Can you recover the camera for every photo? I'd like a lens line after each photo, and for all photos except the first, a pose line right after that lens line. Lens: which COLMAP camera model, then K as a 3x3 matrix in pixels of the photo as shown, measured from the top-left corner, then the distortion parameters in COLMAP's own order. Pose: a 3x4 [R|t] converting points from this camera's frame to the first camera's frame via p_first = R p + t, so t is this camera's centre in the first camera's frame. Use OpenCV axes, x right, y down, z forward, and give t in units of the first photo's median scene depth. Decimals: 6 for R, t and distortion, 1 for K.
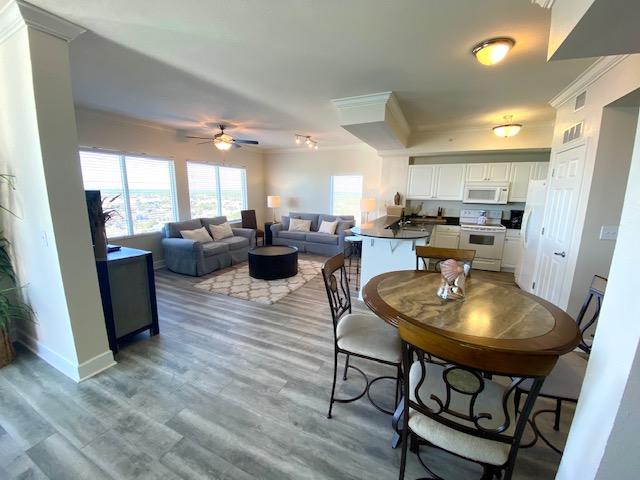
lens RADIAL K [[255.4, 0, 320.0], [0, 255.4, 240.0], [0, 0, 1]] dist [0.032316, -0.026596]
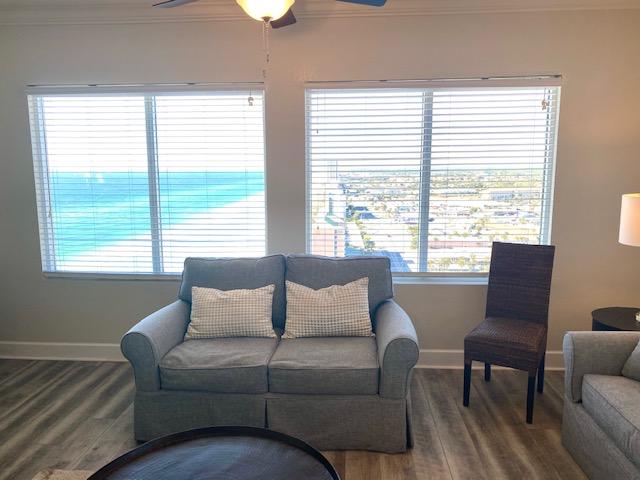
lens RADIAL K [[474.3, 0, 320.0], [0, 474.3, 240.0], [0, 0, 1]] dist [0.003265, 0.000803]
pose [[0.369230, 0.128874, -0.920359, 0.111388], [-0.166041, 0.983552, 0.071110, -0.166408], [0.914385, 0.126561, 0.384556, 0.866747]]
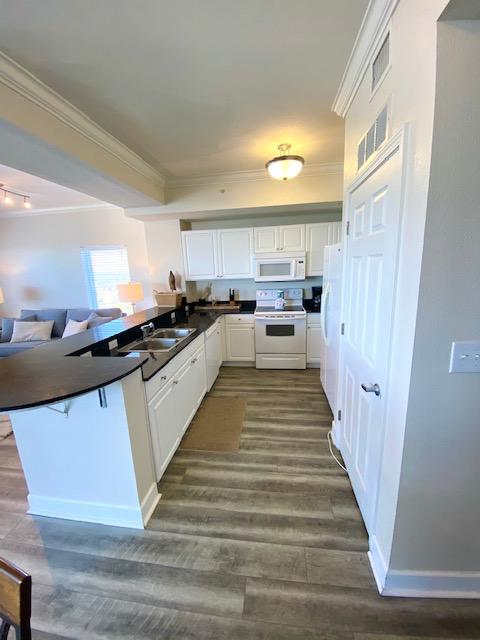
lens RADIAL K [[255.4, 0, 242.8], [0, 255.4, 322.9], [0, 0, 1]] dist [0.032316, -0.026596]
pose [[0.948264, -0.113288, 0.296582, 0.303710], [0.107143, 0.993557, 0.036951, -0.060335], [-0.298857, -0.003263, 0.954292, 0.323305]]
